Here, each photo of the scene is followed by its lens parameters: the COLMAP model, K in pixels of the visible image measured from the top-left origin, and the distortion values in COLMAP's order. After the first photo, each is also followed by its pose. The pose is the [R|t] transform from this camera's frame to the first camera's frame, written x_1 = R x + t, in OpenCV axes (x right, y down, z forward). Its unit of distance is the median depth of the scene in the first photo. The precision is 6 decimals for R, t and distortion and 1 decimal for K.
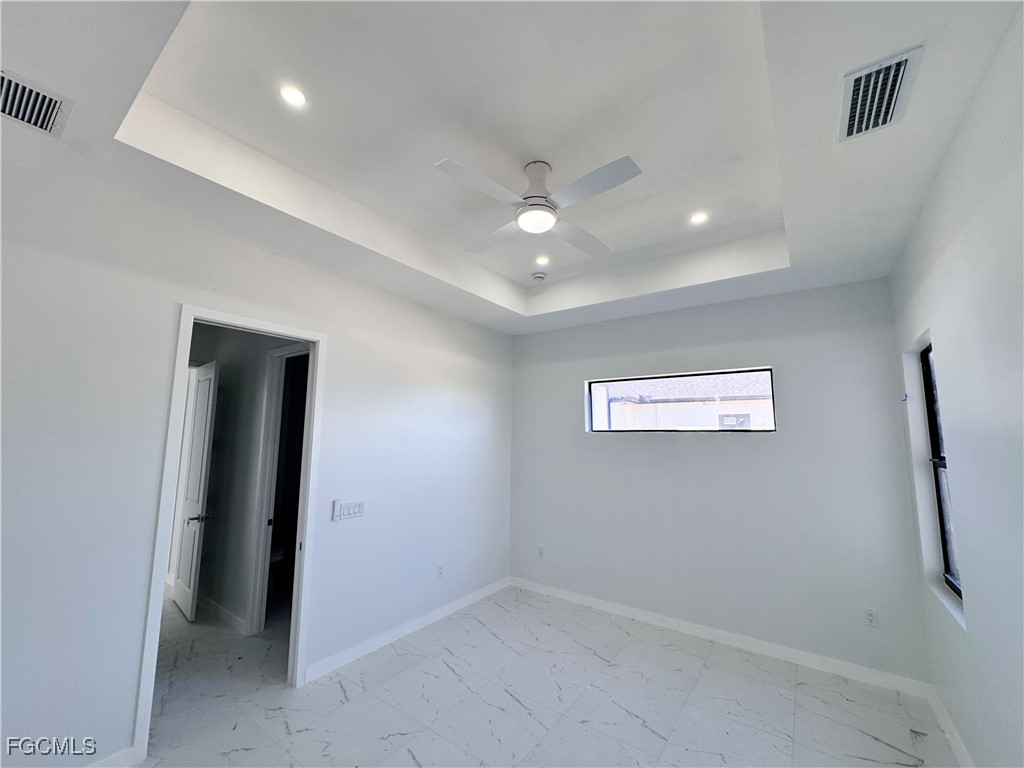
lens RADIAL K [[406.9, 0, 509.4], [0, 406.9, 383.8], [0, 0, 1]] dist [-0.000794, 0.000251]
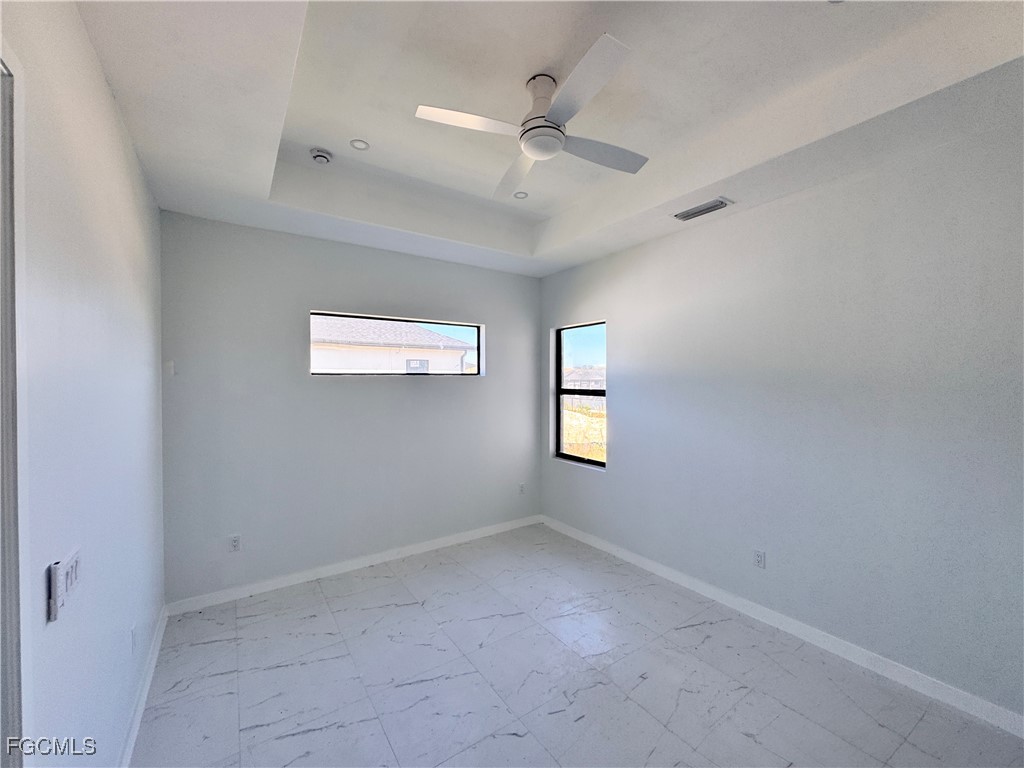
lens RADIAL K [[406.9, 0, 509.4], [0, 406.9, 383.8], [0, 0, 1]] dist [-0.000794, 0.000251]
pose [[0.343389, -0.019158, 0.938998, -0.502255], [-0.110454, 0.992030, 0.060633, 0.050432], [-0.932676, -0.124537, 0.338536, 0.423977]]
